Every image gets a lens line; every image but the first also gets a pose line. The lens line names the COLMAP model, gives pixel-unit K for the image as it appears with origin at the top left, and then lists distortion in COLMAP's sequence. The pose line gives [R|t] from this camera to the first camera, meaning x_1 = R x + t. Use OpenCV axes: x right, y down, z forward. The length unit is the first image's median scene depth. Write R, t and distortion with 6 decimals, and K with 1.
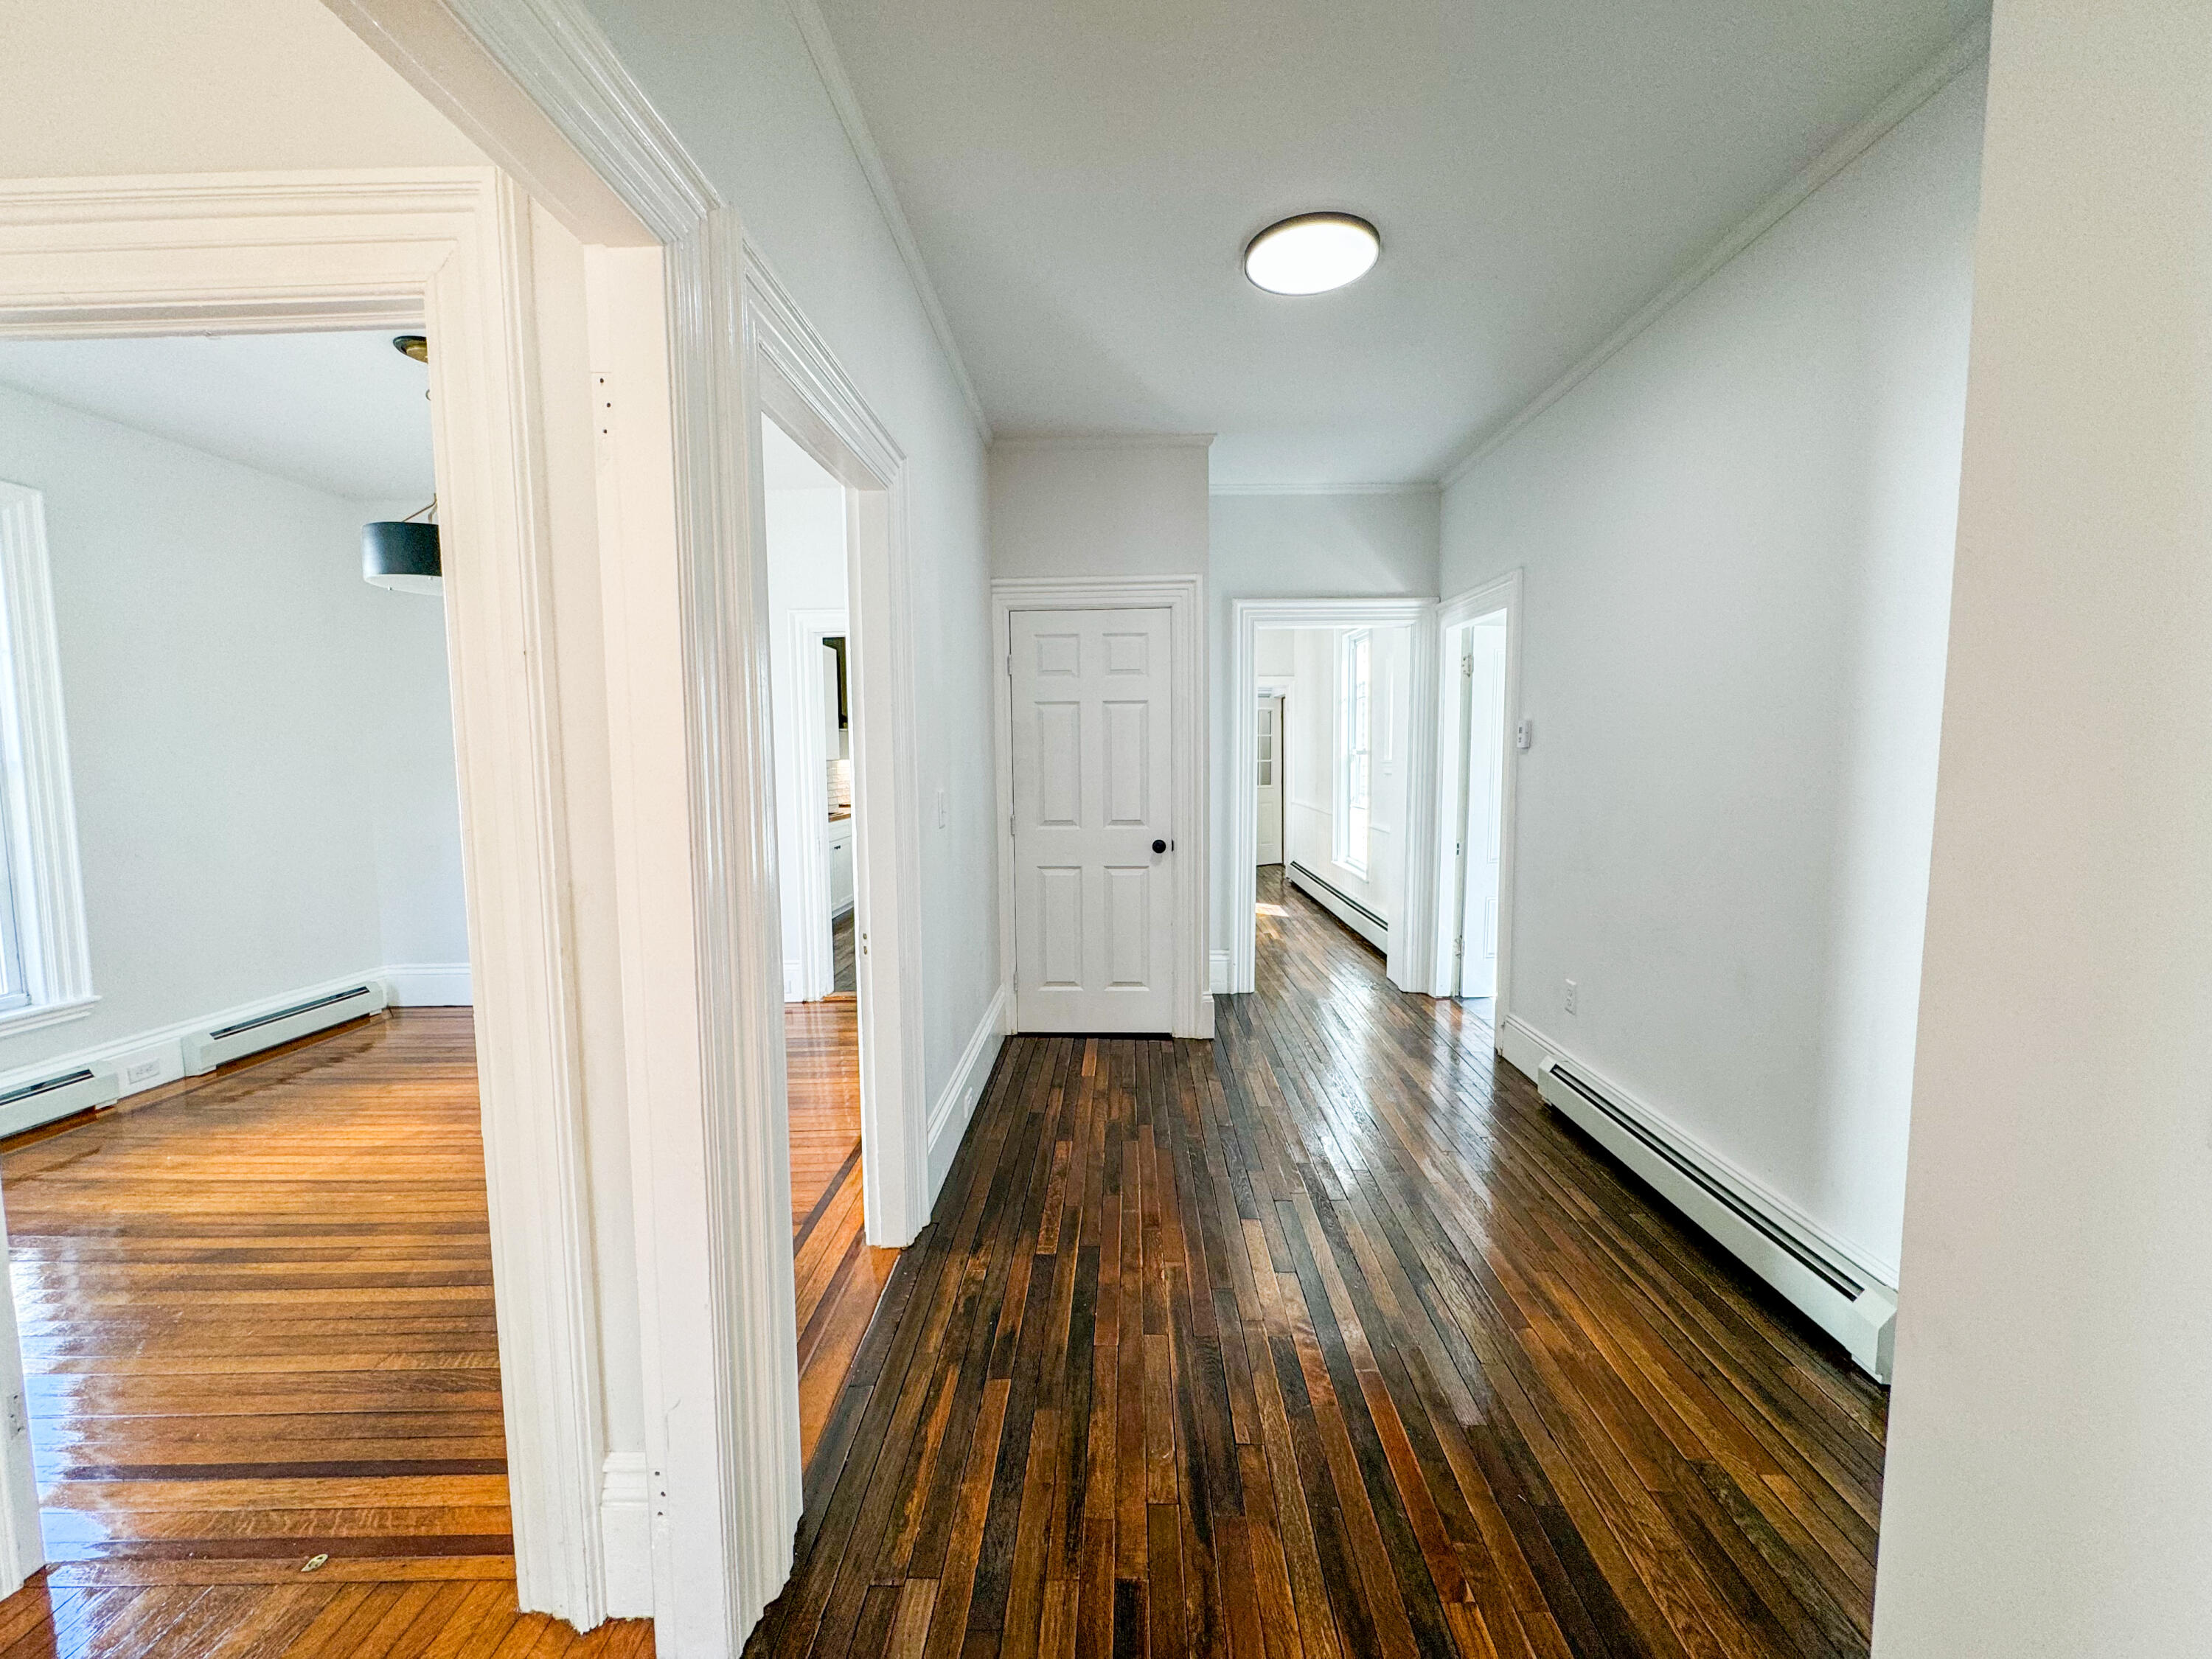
lens RADIAL K [[883.6, 0, 1106.9], [0, 883.6, 831.2], [0, 0, 1]] dist [-0.002164, -0.000126]
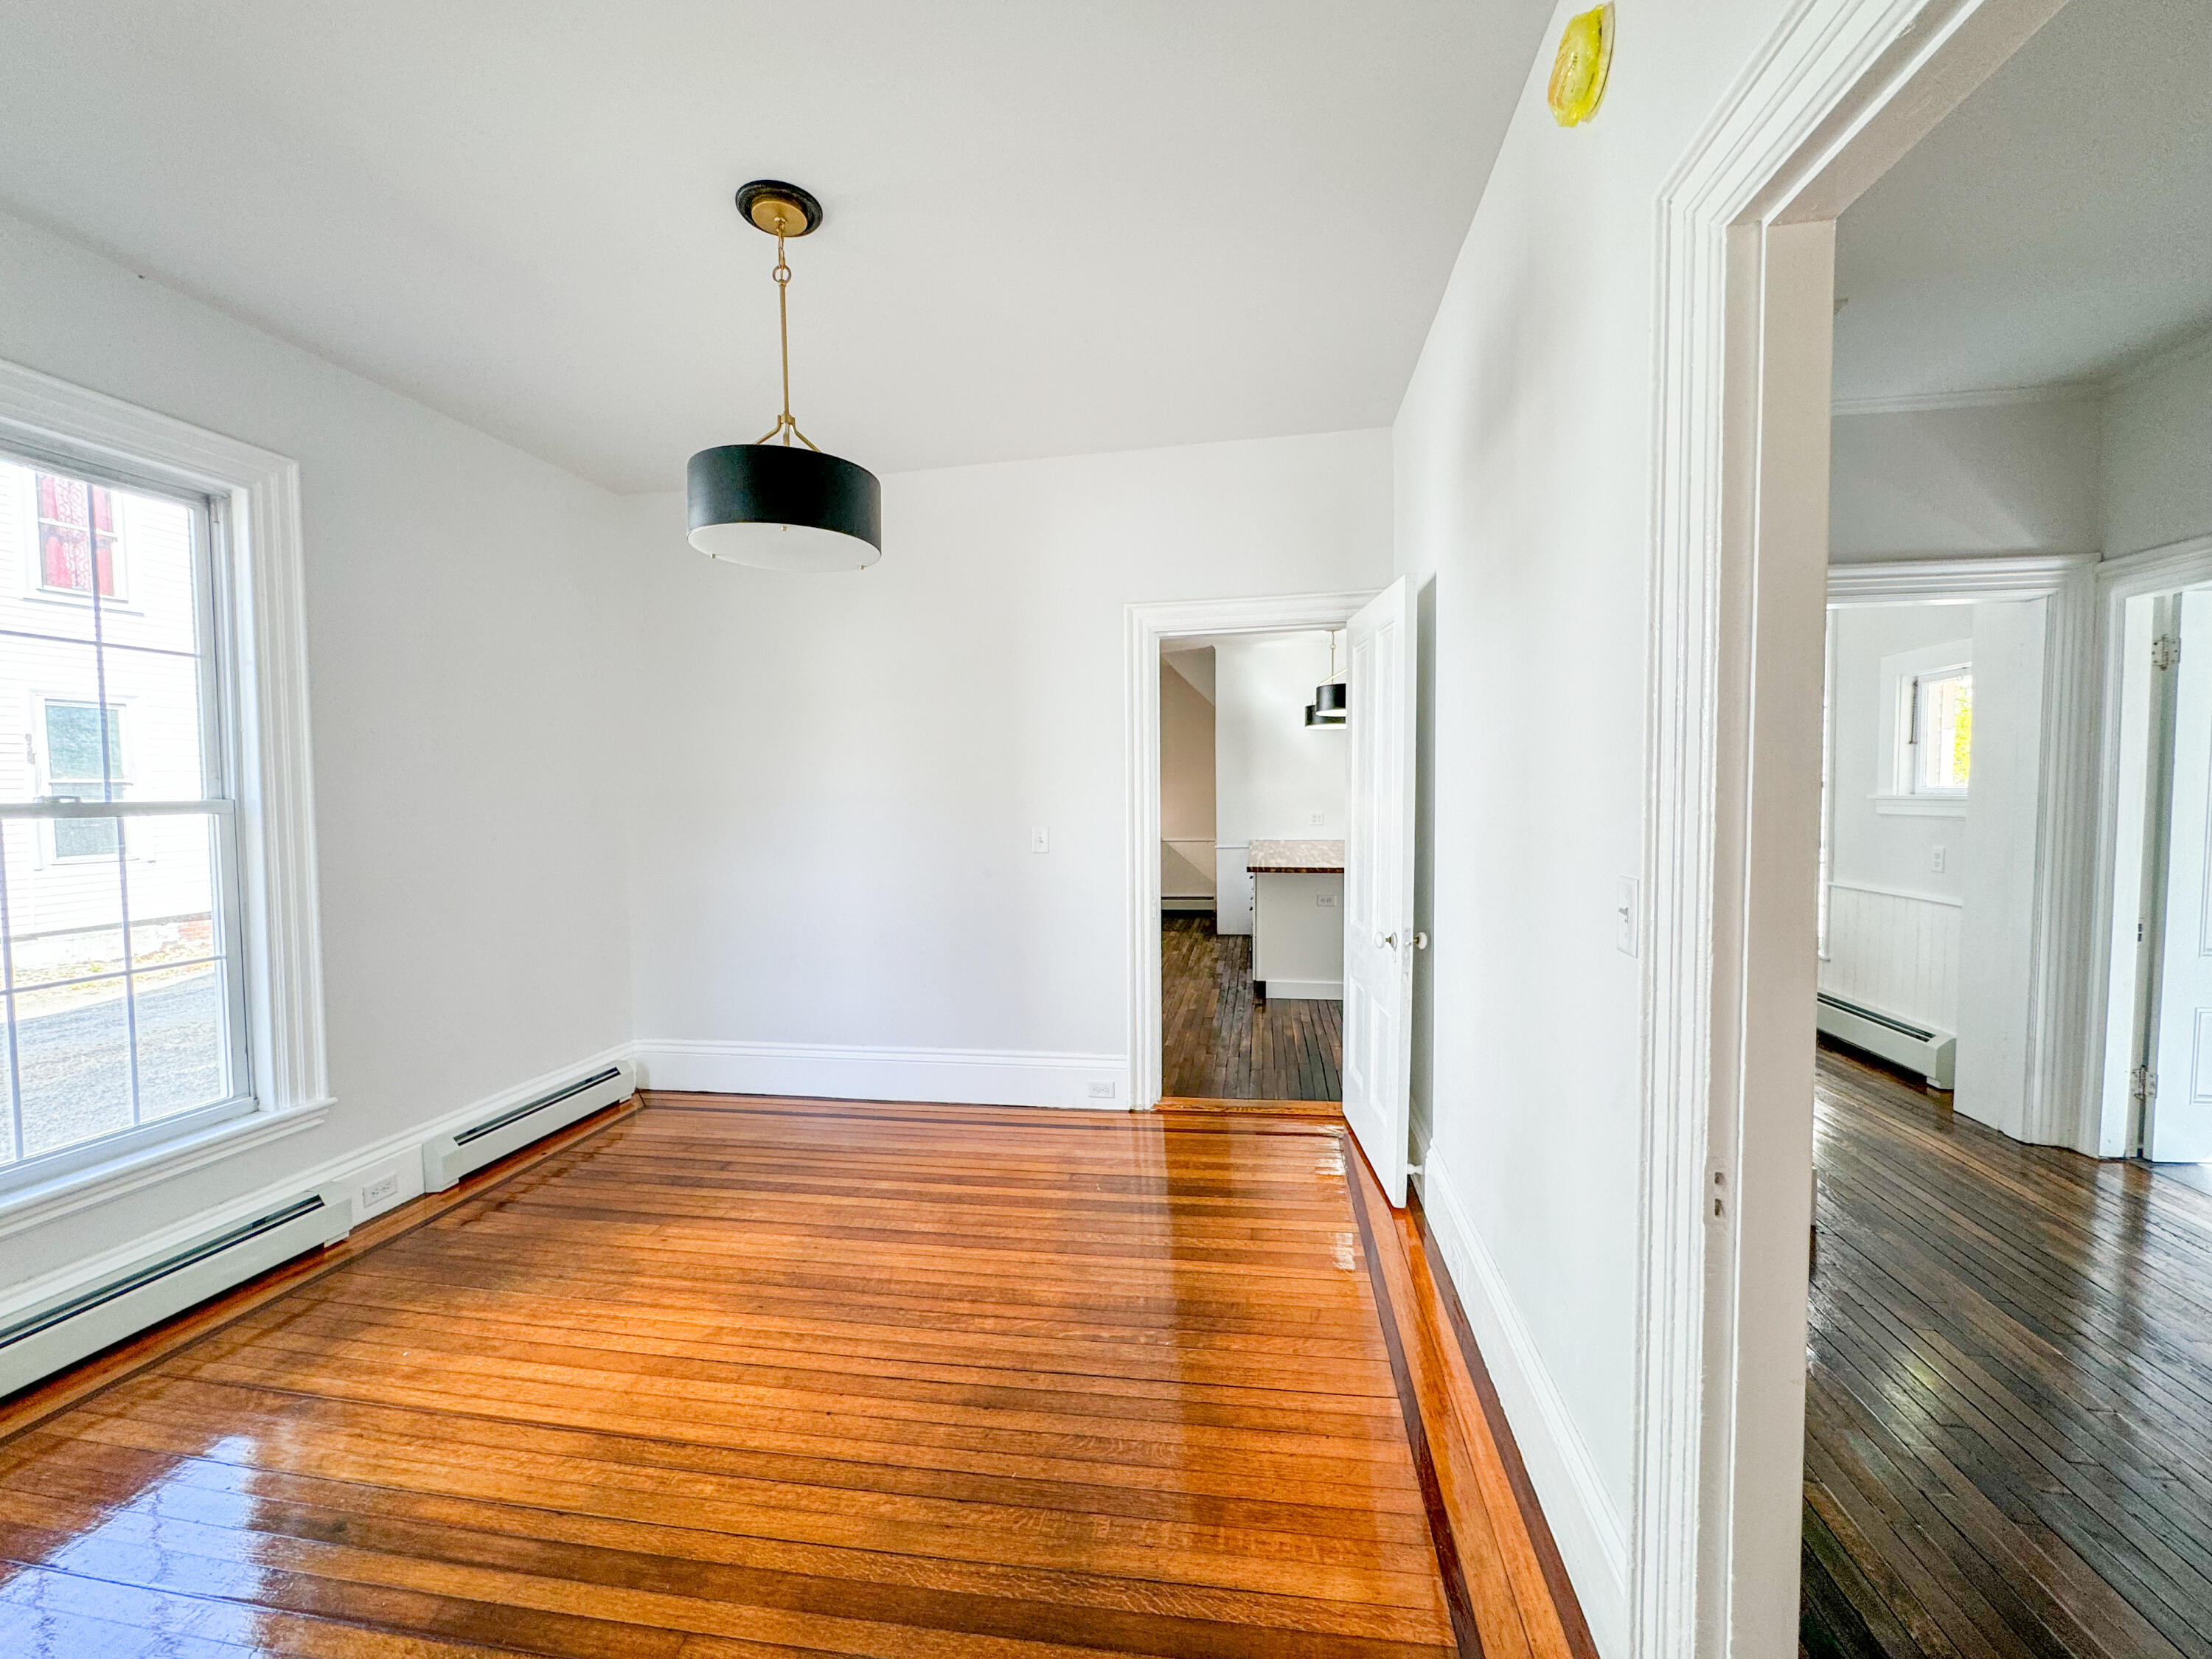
lens RADIAL K [[882.8, 0, 1106.0], [0, 882.8, 829.5], [0, 0, 1]] dist [-0.001600, -0.000297]
pose [[0.989057, 0.004867, -0.147457, -0.370935], [-0.010614, 0.999213, -0.038211, -0.031626], [0.147155, 0.039358, 0.988330, 0.334787]]
